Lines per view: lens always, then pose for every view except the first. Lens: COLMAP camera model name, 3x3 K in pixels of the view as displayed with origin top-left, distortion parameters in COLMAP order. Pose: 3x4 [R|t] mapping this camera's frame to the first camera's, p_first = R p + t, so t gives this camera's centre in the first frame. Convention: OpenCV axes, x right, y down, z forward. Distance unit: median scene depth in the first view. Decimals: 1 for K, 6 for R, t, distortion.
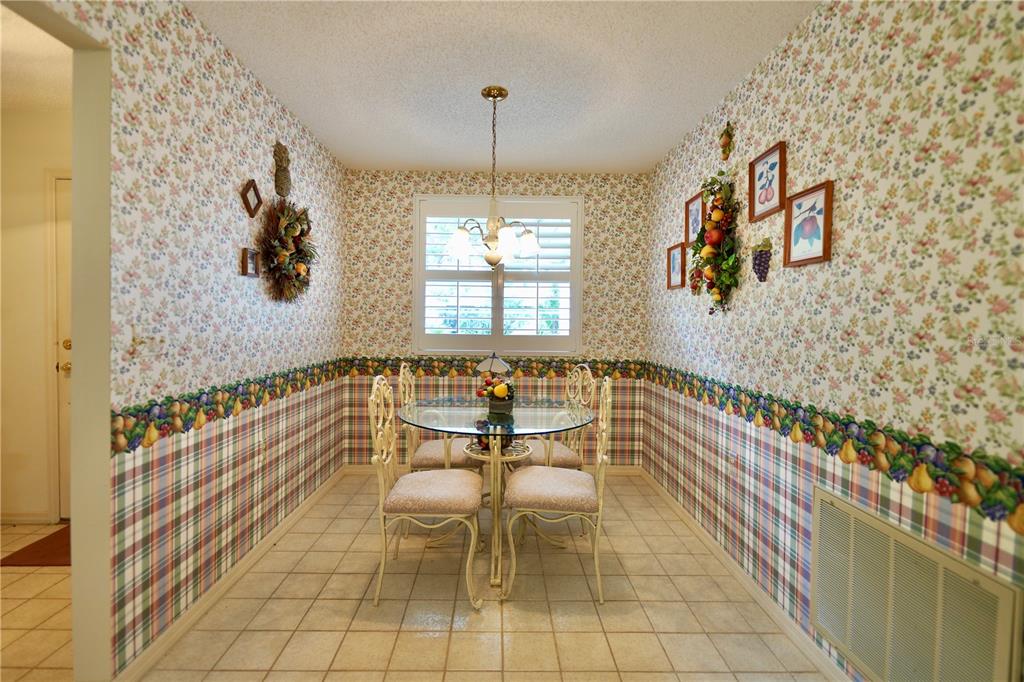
lens RADIAL K [[516.7, 0, 511.9], [0, 516.7, 327.0], [0, 0, 1]] dist [-0.002861, -0.000805]
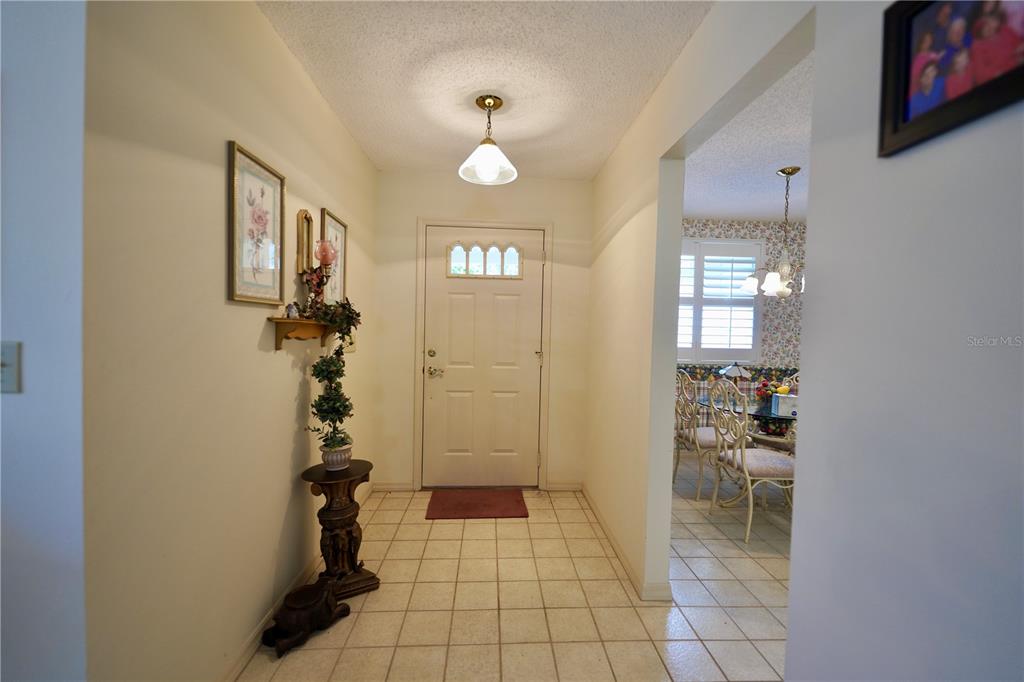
lens RADIAL K [[464.4, 0, 512.0], [0, 464.4, 341.0], [0, 0, 1]] dist [0.000966, 0.000004]
pose [[0.999438, 0.012039, 0.031271, -0.526278], [-0.012489, 0.999821, 0.014213, -0.011695], [-0.031094, -0.014596, 0.999410, -0.131859]]
